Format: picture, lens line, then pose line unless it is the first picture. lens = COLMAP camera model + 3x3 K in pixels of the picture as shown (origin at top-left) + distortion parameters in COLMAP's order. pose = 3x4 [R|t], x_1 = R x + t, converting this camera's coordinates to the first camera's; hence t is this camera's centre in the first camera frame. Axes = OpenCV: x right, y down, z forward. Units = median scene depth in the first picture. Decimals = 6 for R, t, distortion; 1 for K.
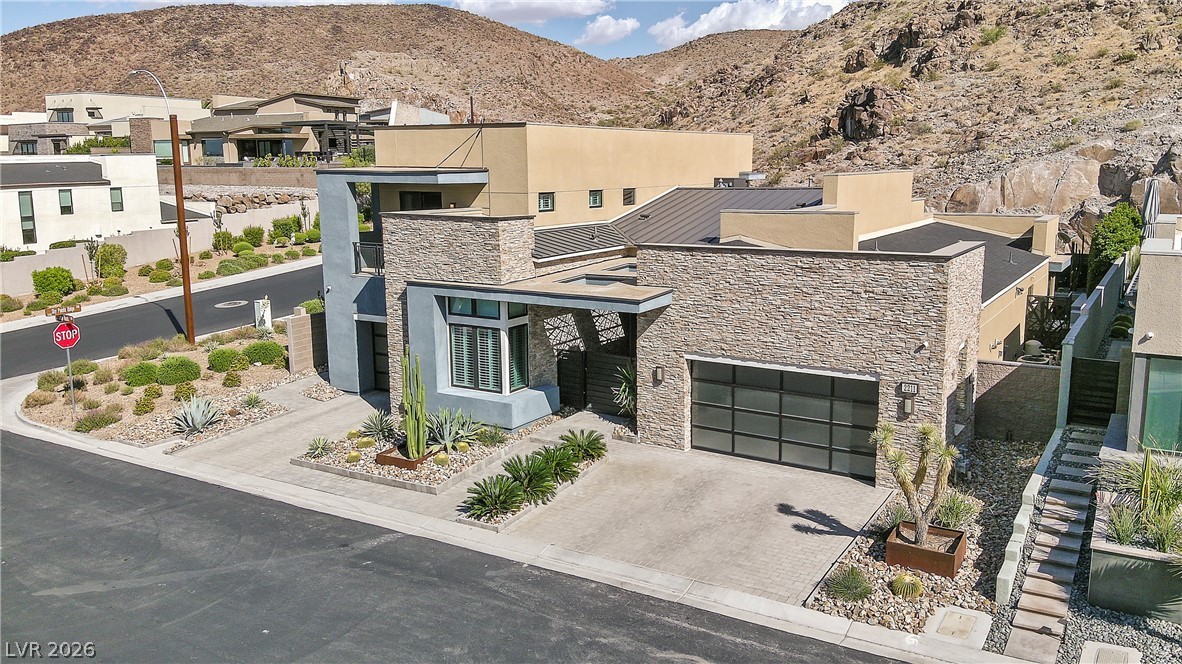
lens RADIAL K [[919.5, 0, 605.4], [0, 919.5, 320.9], [0, 0, 1]] dist [0.132358, -0.251766]
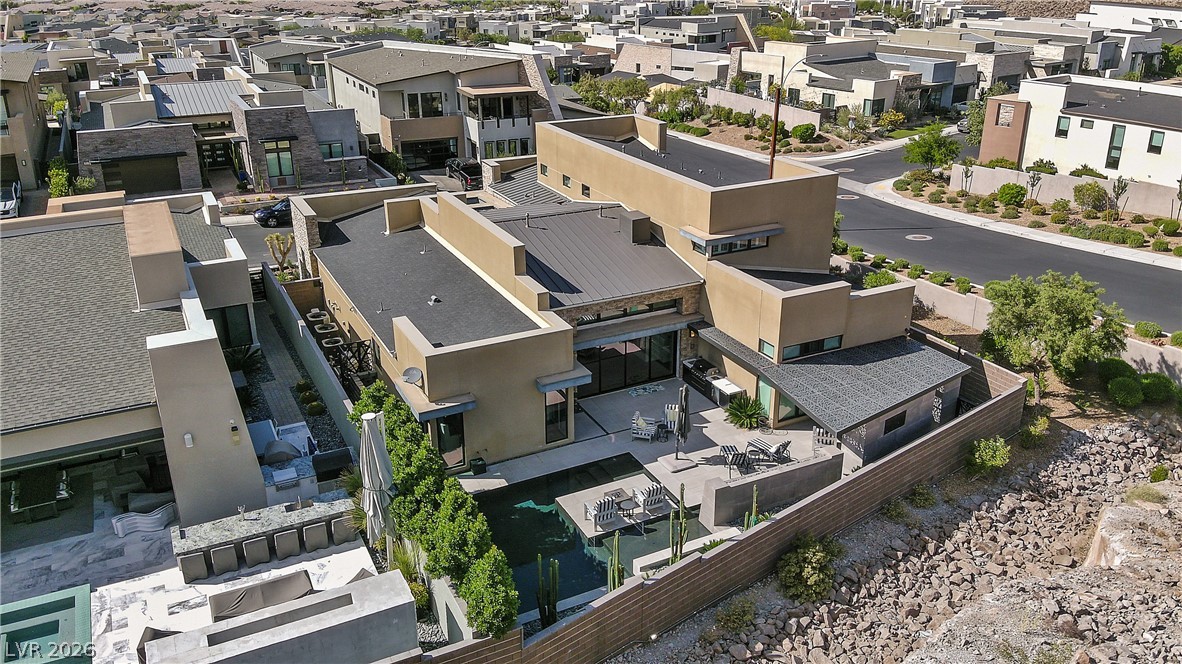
lens RADIAL K [[919.5, 0, 605.4], [0, 919.5, 320.9], [0, 0, 1]] dist [0.132358, -0.251766]
pose [[-0.512275, 0.328950, -0.793326, 1.362652], [-0.140485, 0.879199, 0.455272, -0.694741], [0.847254, 0.344675, -0.404179, 1.923668]]
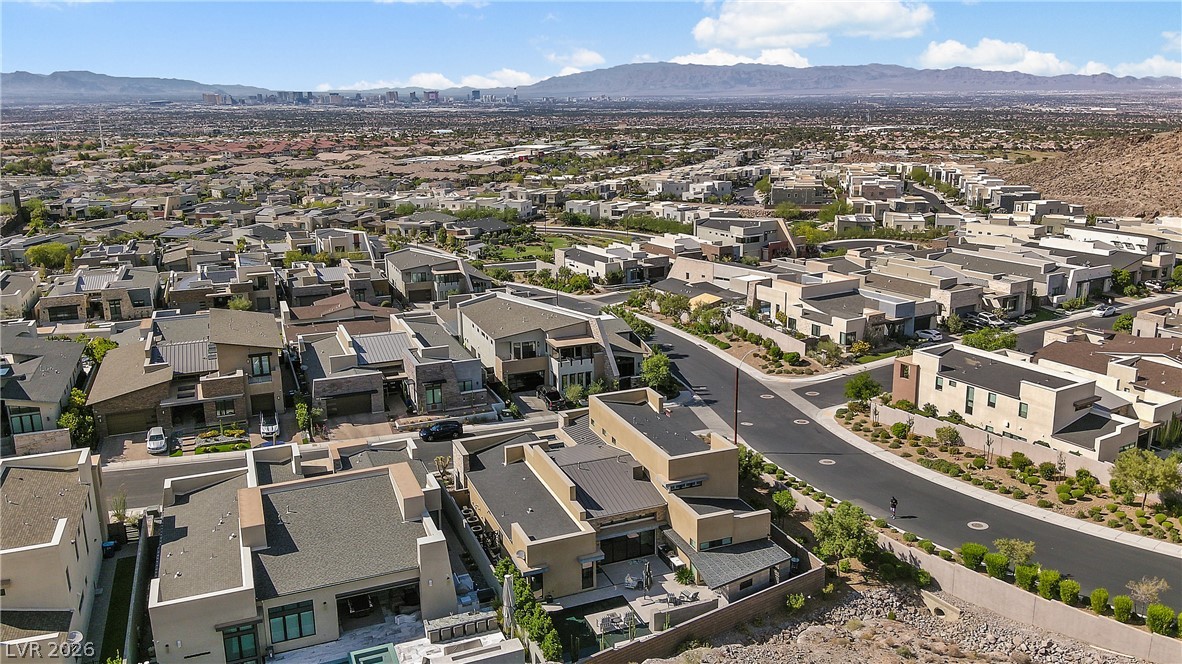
lens RADIAL K [[922.5, 0, 604.9], [0, 922.5, 309.9], [0, 0, 1]] dist [0.257364, -0.729577]
pose [[-0.585585, 0.200205, -0.785499, 2.262051], [-0.119760, 0.937019, 0.328104, -1.502886], [0.801715, 0.286204, -0.524728, 2.560823]]
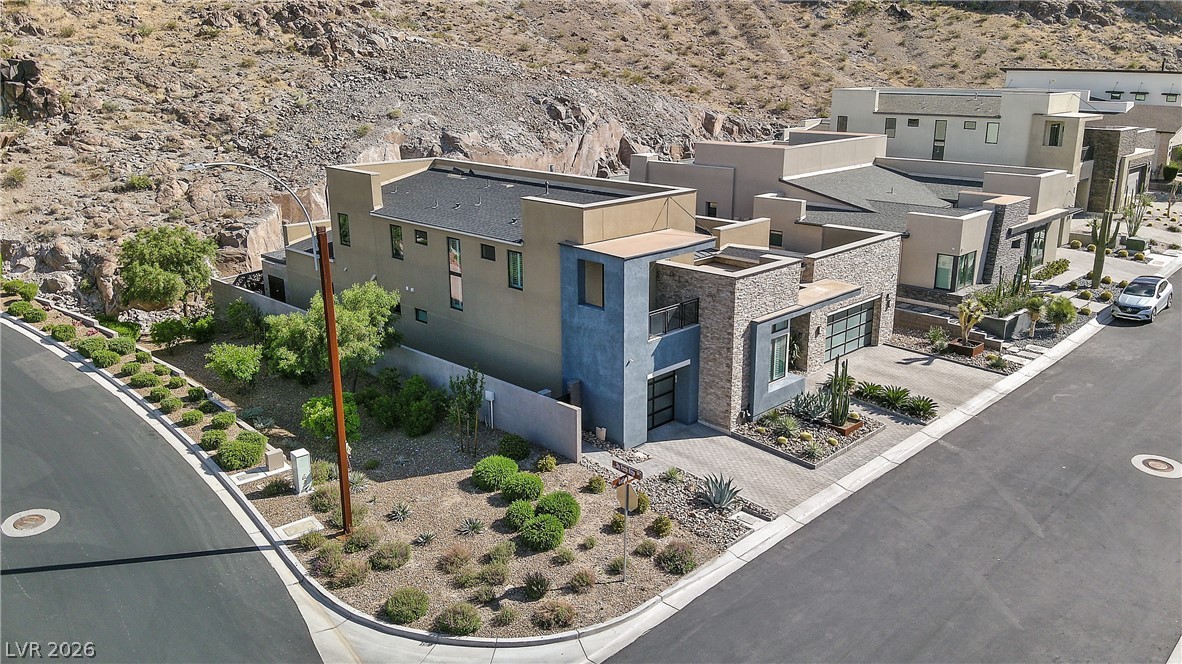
lens RADIAL K [[919.5, 0, 605.4], [0, 919.5, 320.9], [0, 0, 1]] dist [0.132358, -0.251766]
pose [[0.213754, -0.260344, 0.941557, -1.363730], [0.165688, 0.959531, 0.227700, -0.345528], [-0.962734, 0.107333, 0.248240, 0.795631]]
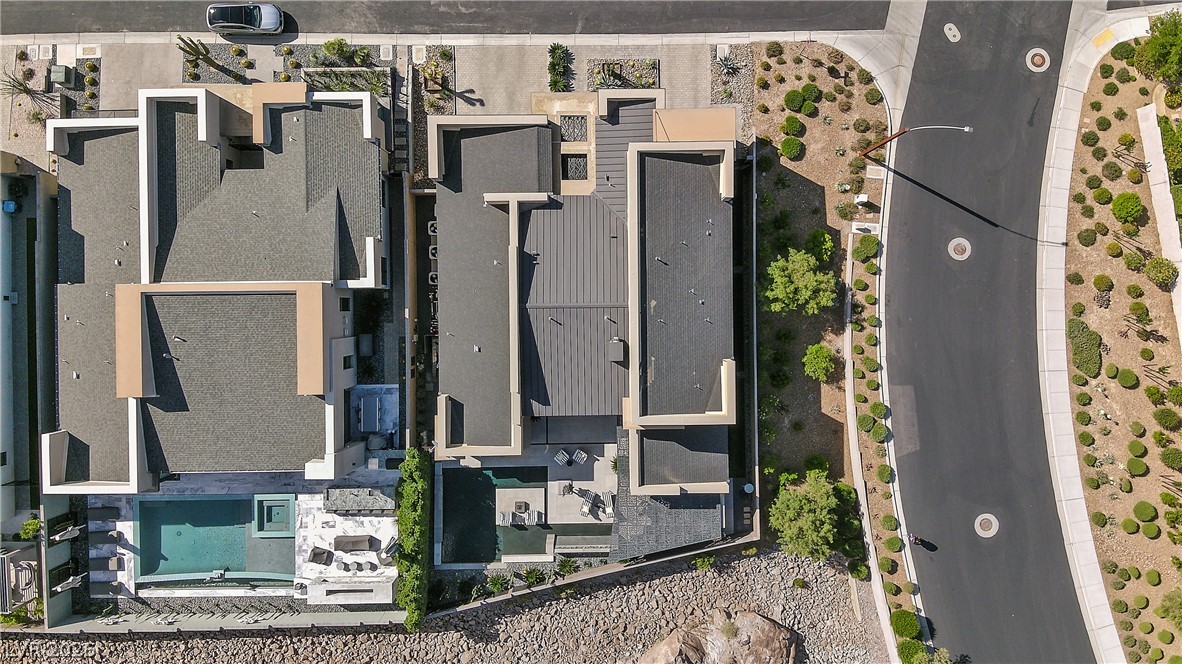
lens RADIAL K [[919.5, 0, 605.4], [0, 919.5, 320.9], [0, 0, 1]] dist [0.132358, -0.251766]
pose [[-0.844914, 0.534889, 0.003749, 0.159182], [-0.089222, -0.147838, 0.984979, -2.197454], [0.527409, 0.831888, 0.172635, 0.924575]]
